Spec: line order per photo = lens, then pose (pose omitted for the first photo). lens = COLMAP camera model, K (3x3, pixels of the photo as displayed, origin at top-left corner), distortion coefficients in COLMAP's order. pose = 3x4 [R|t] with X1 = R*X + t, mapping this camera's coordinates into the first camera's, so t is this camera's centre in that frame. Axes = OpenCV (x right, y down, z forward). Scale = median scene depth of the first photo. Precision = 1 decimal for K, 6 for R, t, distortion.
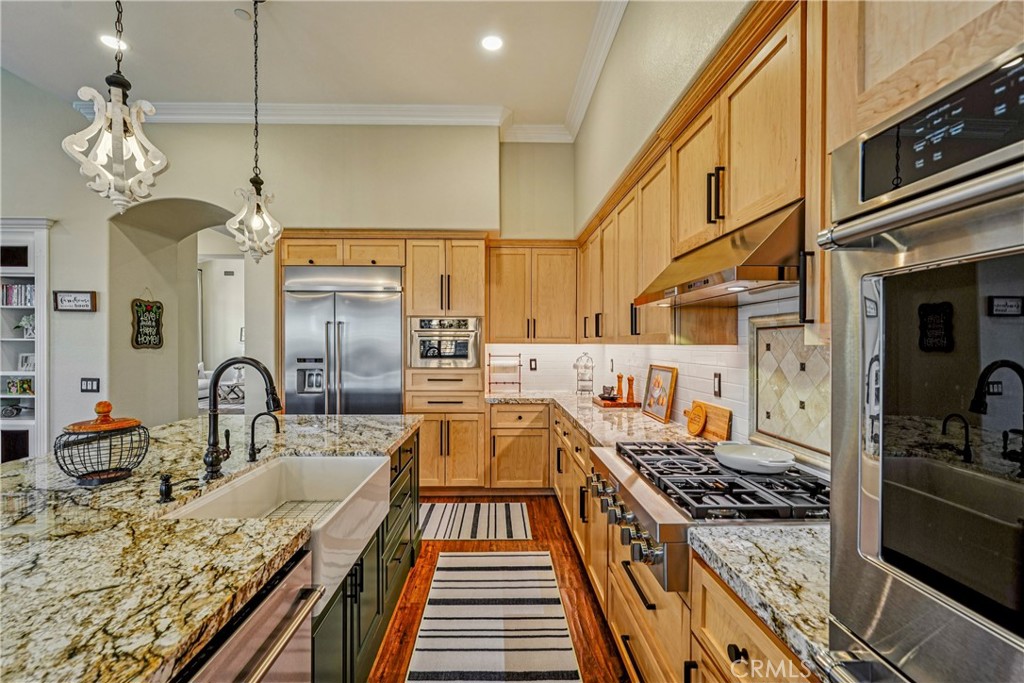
lens RADIAL K [[448.6, 0, 511.6], [0, 448.6, 345.5], [0, 0, 1]] dist [-0.006453, -0.001875]
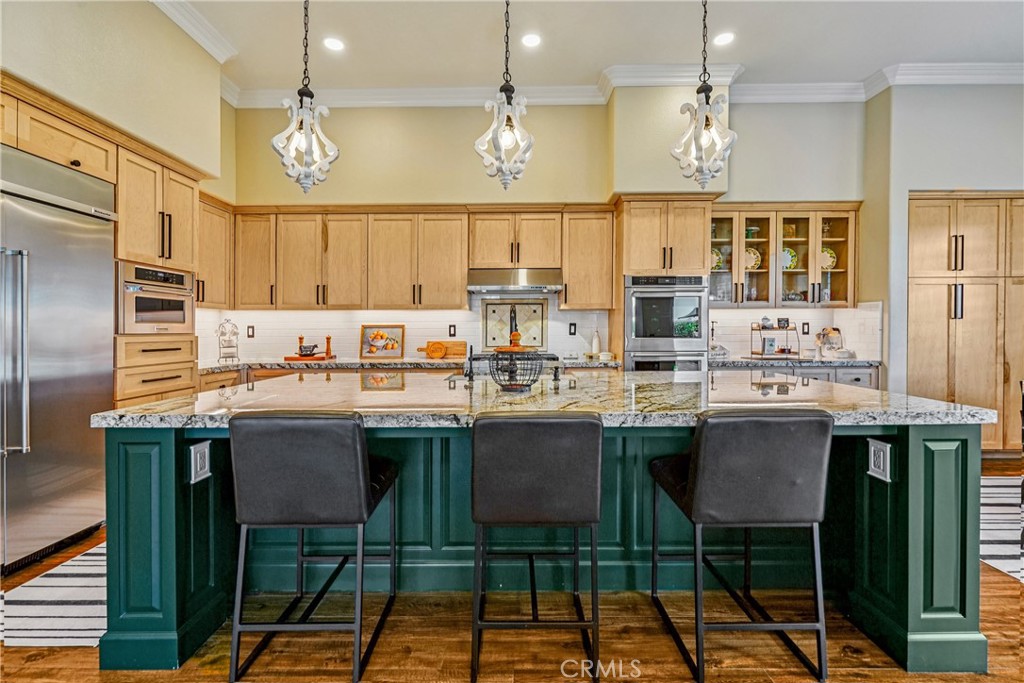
lens RADIAL K [[448.6, 0, 510.9], [0, 448.6, 337.4], [0, 0, 1]] dist [-0.006453, -0.001875]
pose [[0.047831, -0.018909, 0.998676, -0.899161], [0.009794, 0.999782, 0.018461, 0.048425], [-0.998807, 0.008898, 0.048006, 0.371775]]
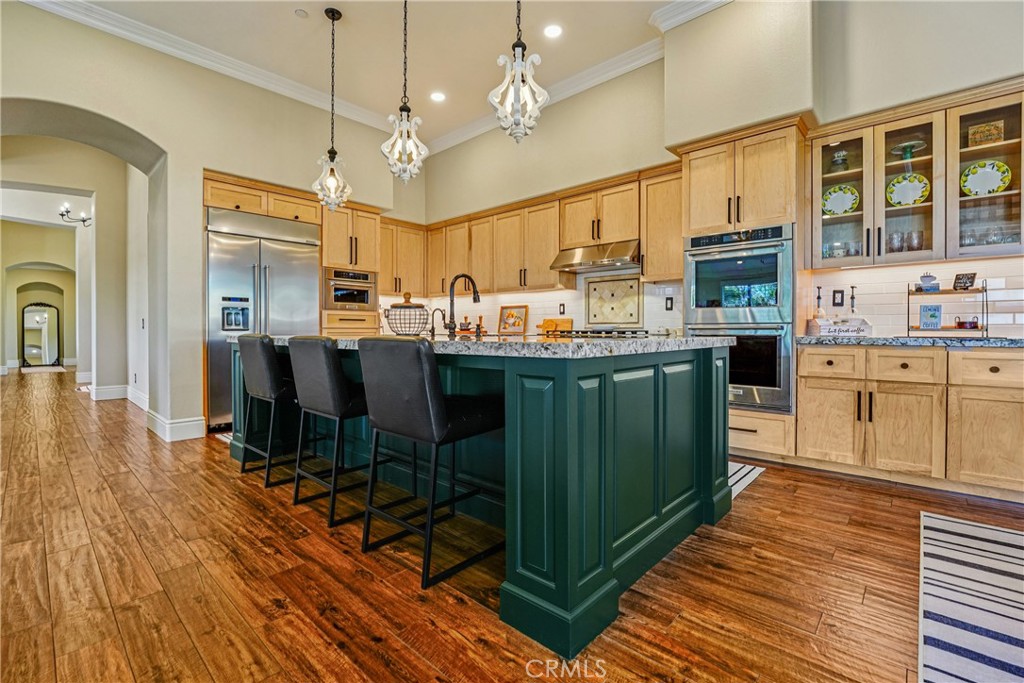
lens RADIAL K [[448.6, 0, 512.1], [0, 448.6, 334.4], [0, 0, 1]] dist [-0.006453, -0.001875]
pose [[0.694405, -0.009953, 0.719515, -0.758507], [0.006244, 0.999950, 0.007806, 0.112390], [-0.719557, -0.000928, 0.694433, -0.209081]]
